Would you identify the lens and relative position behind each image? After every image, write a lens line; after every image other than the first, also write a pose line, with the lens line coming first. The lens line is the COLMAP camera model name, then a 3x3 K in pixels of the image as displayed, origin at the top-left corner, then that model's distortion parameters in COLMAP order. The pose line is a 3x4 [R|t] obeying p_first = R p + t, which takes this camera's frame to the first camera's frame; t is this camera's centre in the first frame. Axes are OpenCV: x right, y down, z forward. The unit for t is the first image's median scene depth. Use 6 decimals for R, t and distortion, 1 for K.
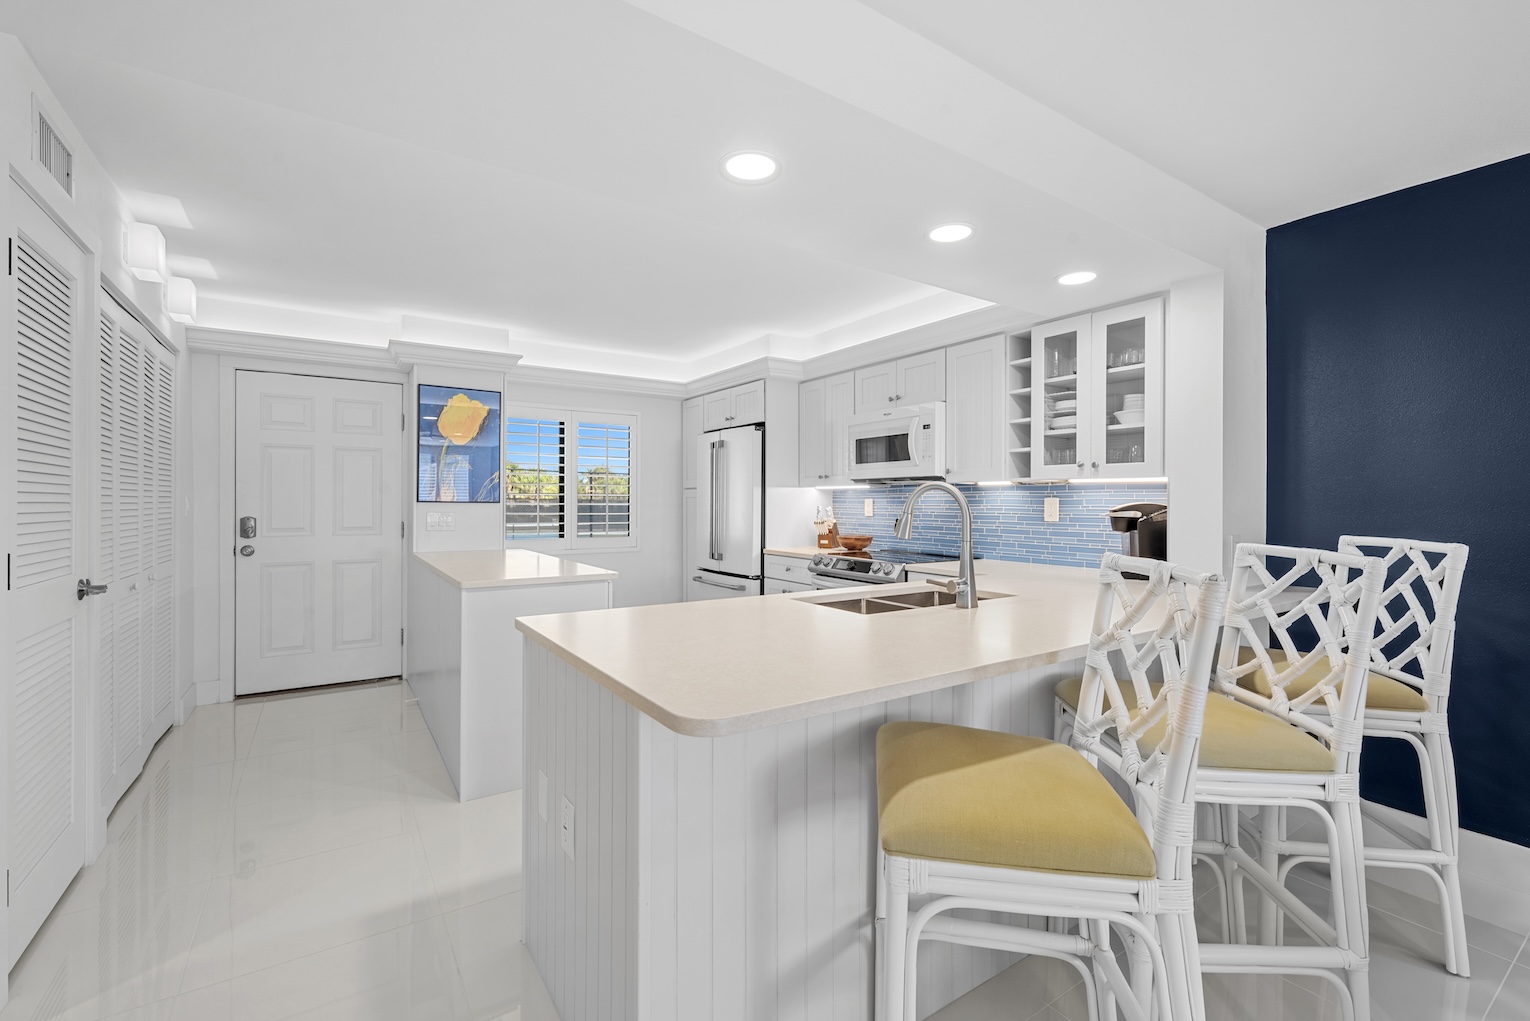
lens RADIAL K [[656.4, 0, 761.9], [0, 656.4, 504.1], [0, 0, 1]] dist [-0.001203, -0.000246]
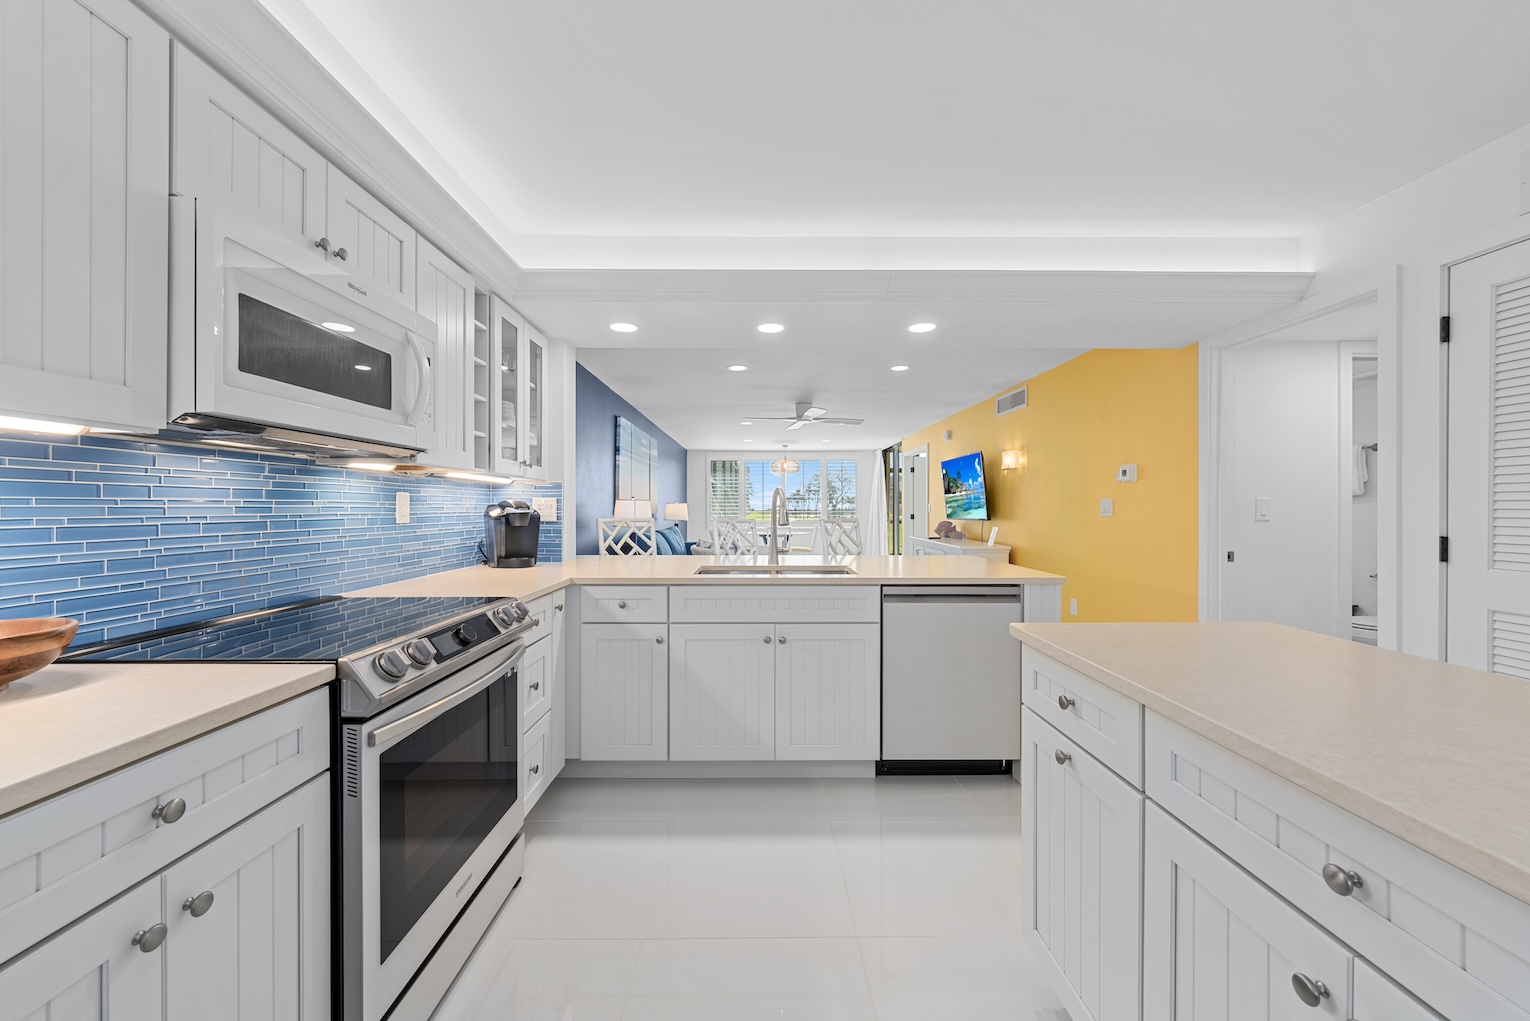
lens RADIAL K [[560.7, 0, 763.8], [0, 560.7, 508.1], [0, 0, 1]] dist [-0.002856, -0.000239]
pose [[-0.838281, -0.004304, 0.545221, -0.214993], [-0.001328, 0.999982, 0.005853, 0.003733], [-0.545237, 0.004182, -0.838272, 1.068474]]
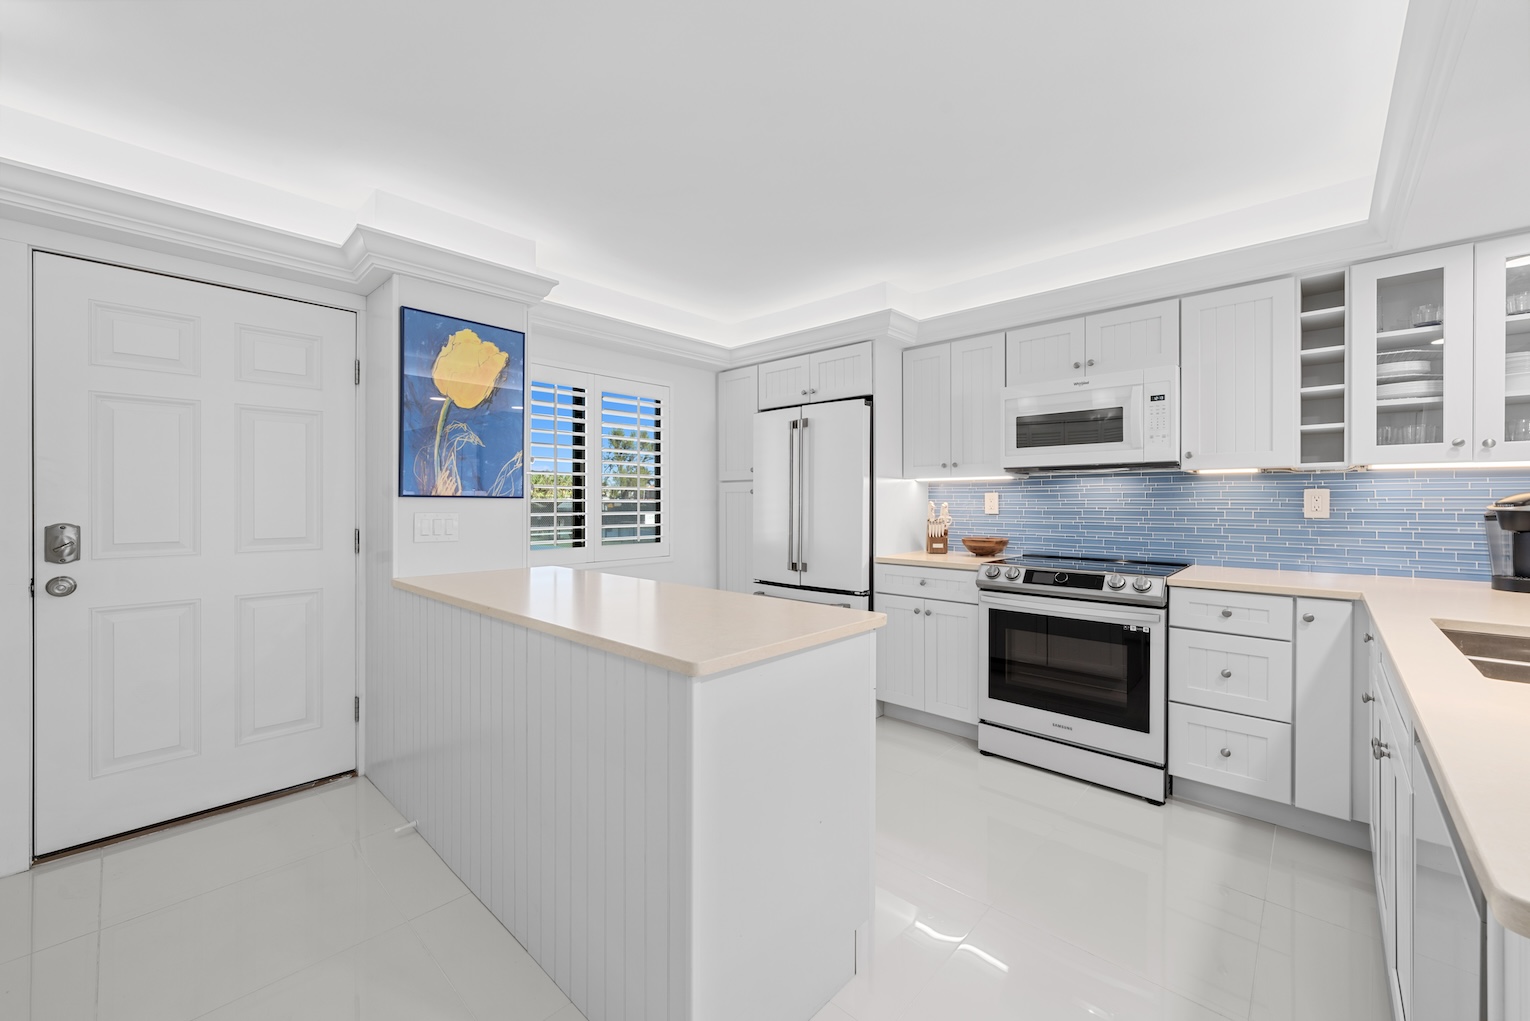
lens RADIAL K [[601.7, 0, 764.6], [0, 601.7, 502.6], [0, 0, 1]] dist [-0.000765, -0.000019]
pose [[0.971732, -0.003655, 0.236057, -0.318379], [0.003966, 0.999992, -0.000842, 0.004160], [-0.236052, 0.001755, 0.971739, 0.358817]]
